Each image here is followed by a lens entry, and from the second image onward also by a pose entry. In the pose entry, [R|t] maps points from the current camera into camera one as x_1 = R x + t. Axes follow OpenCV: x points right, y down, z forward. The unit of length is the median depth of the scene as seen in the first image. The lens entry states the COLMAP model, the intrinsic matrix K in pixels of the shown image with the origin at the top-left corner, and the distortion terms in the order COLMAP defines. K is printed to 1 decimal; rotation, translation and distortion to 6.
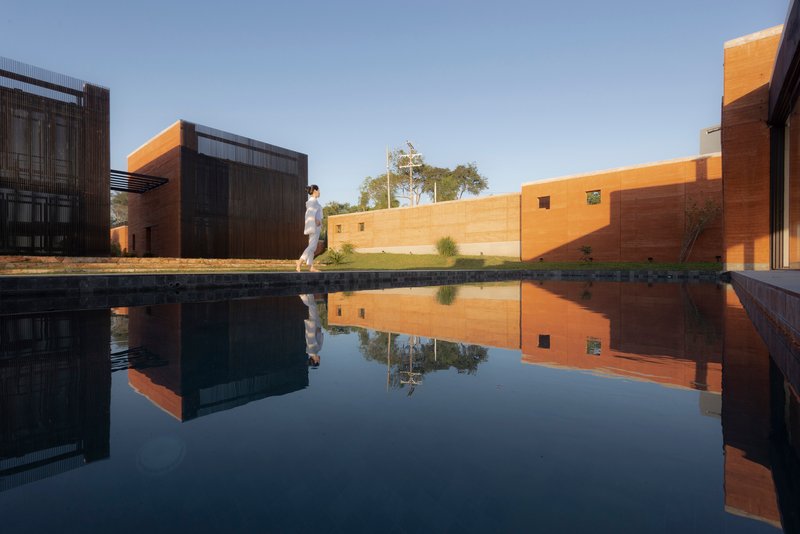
lens RADIAL K [[373.7, 0, 400.0], [0, 373.7, 267.0], [0, 0, 1]] dist [0.001412, -0.000018]
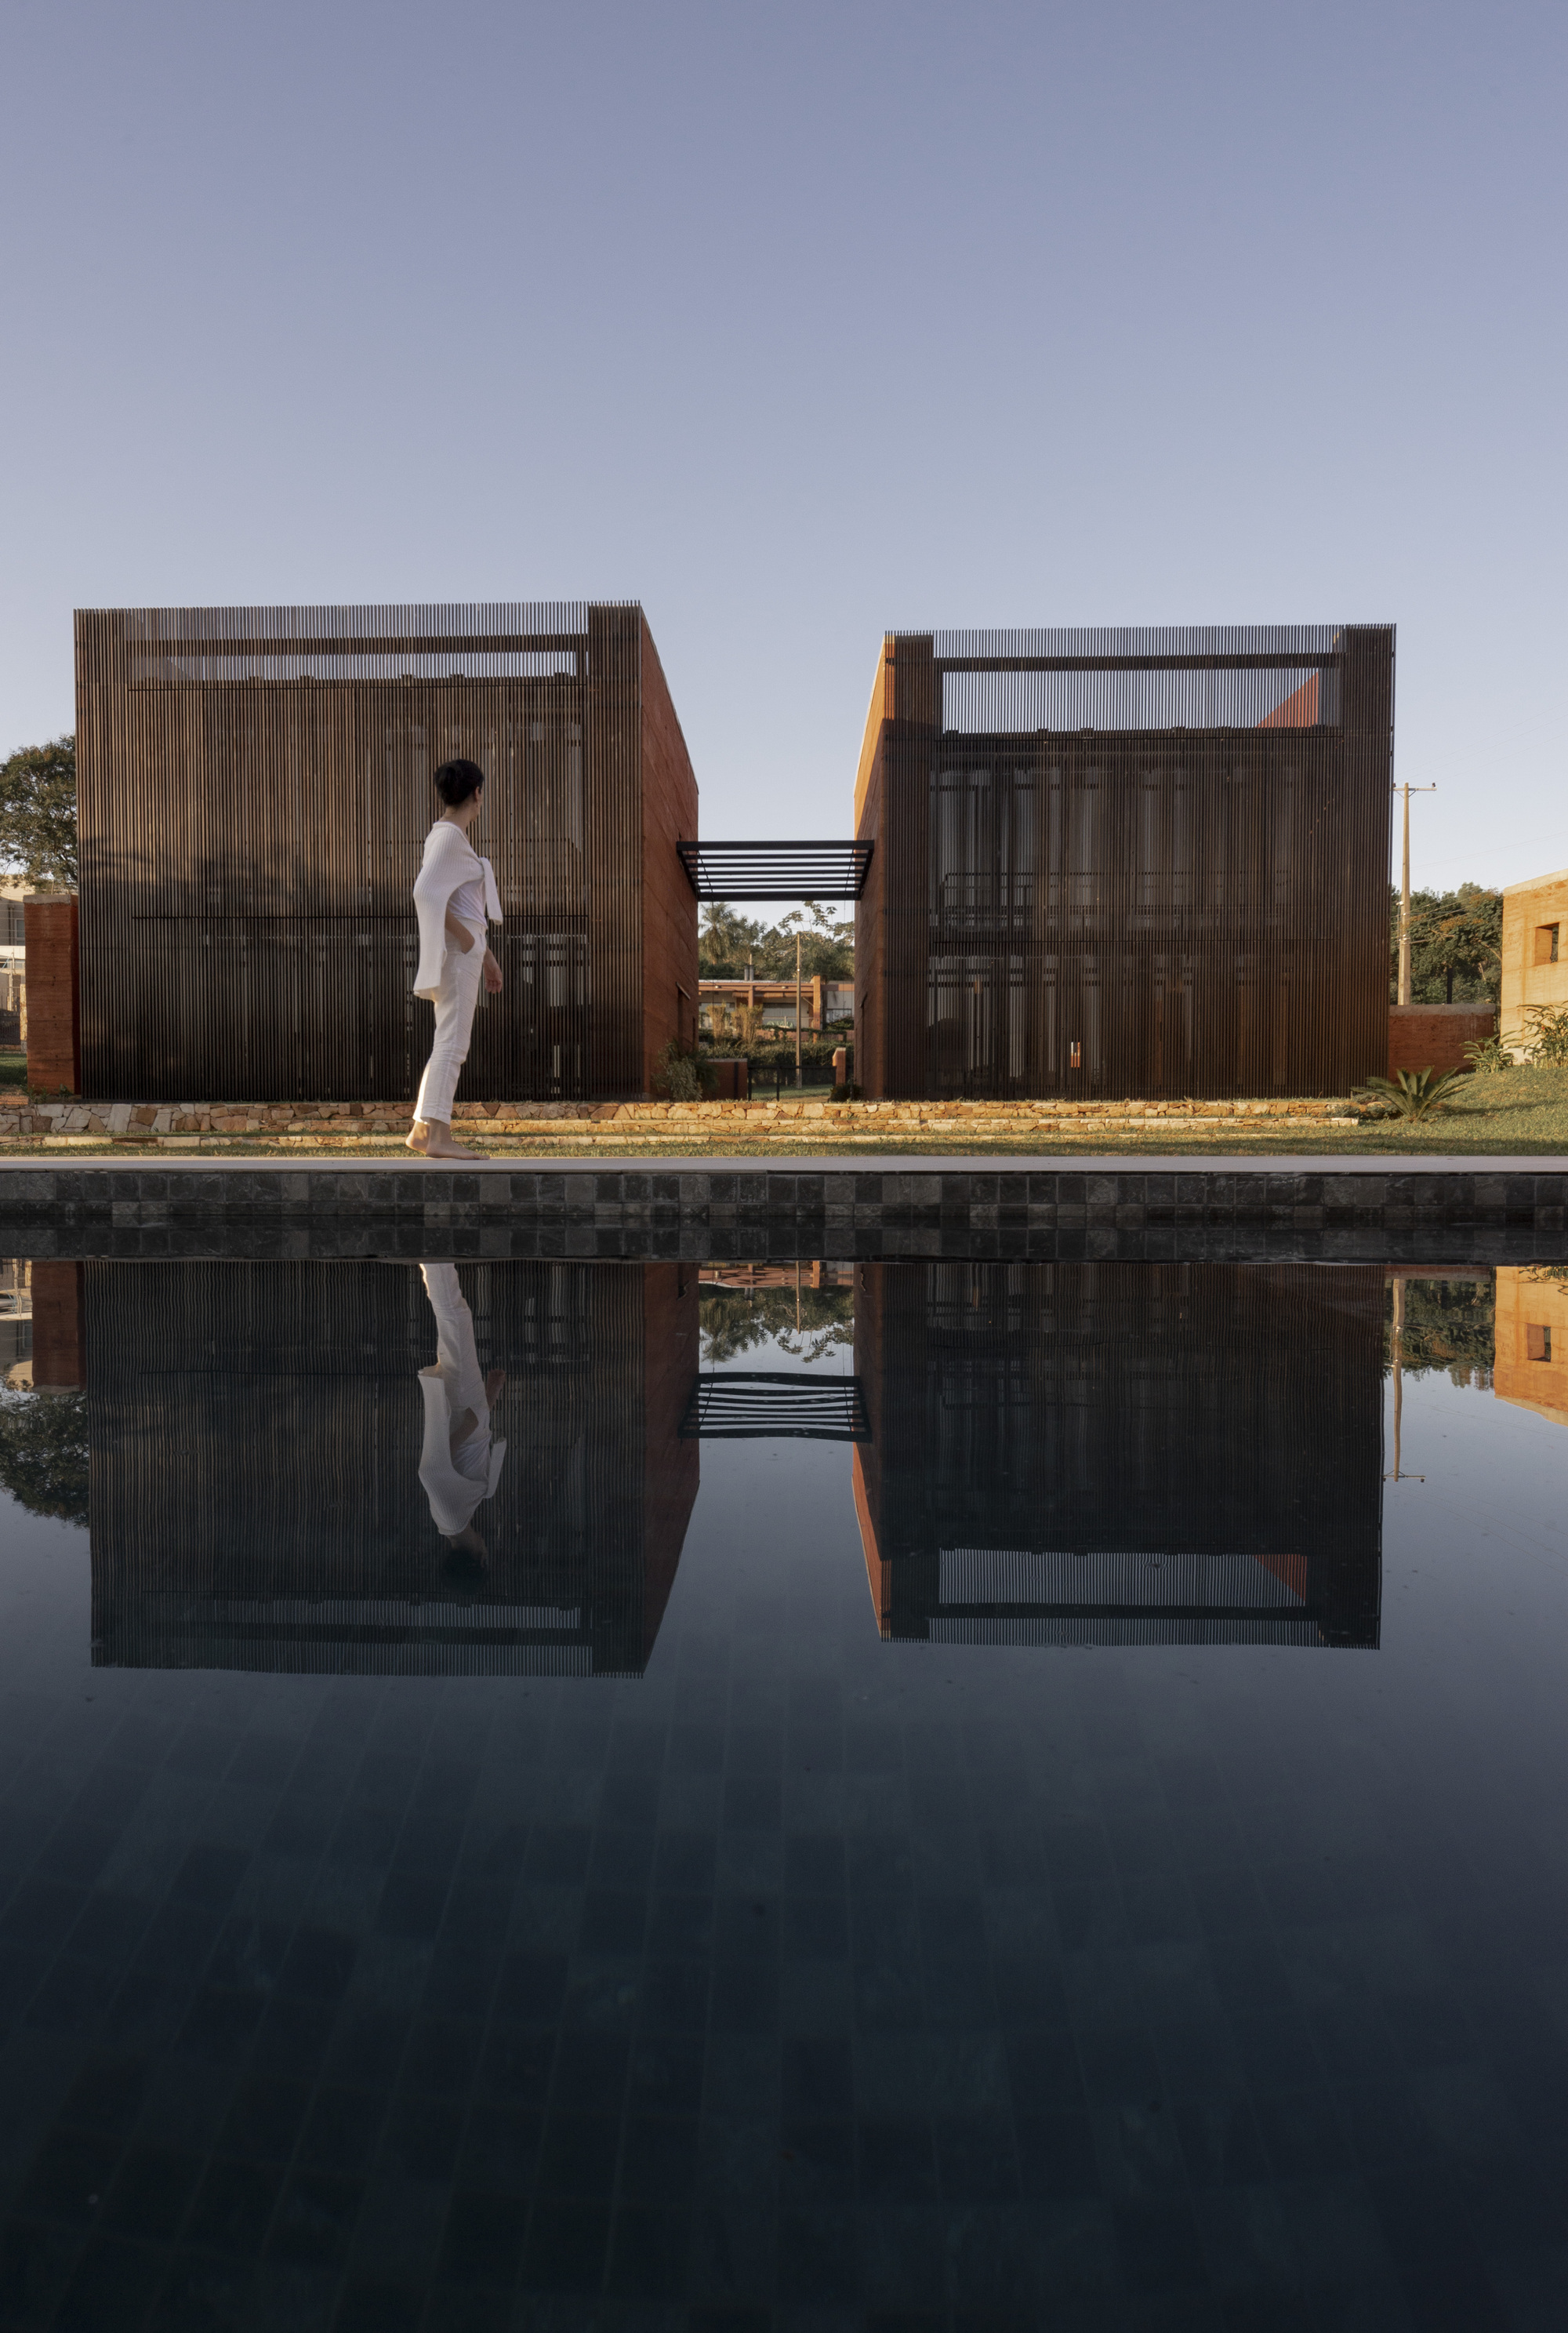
lens RADIAL K [[1322.7, 0, 784.0], [0, 1322.7, 1166.5], [0, 0, 1]] dist [0.020335, 0.000221]
pose [[0.614338, 0.025239, -0.788640, 0.206529], [-0.000065, 0.999490, 0.031937, -0.003925], [0.789043, -0.019569, 0.614026, 0.279677]]
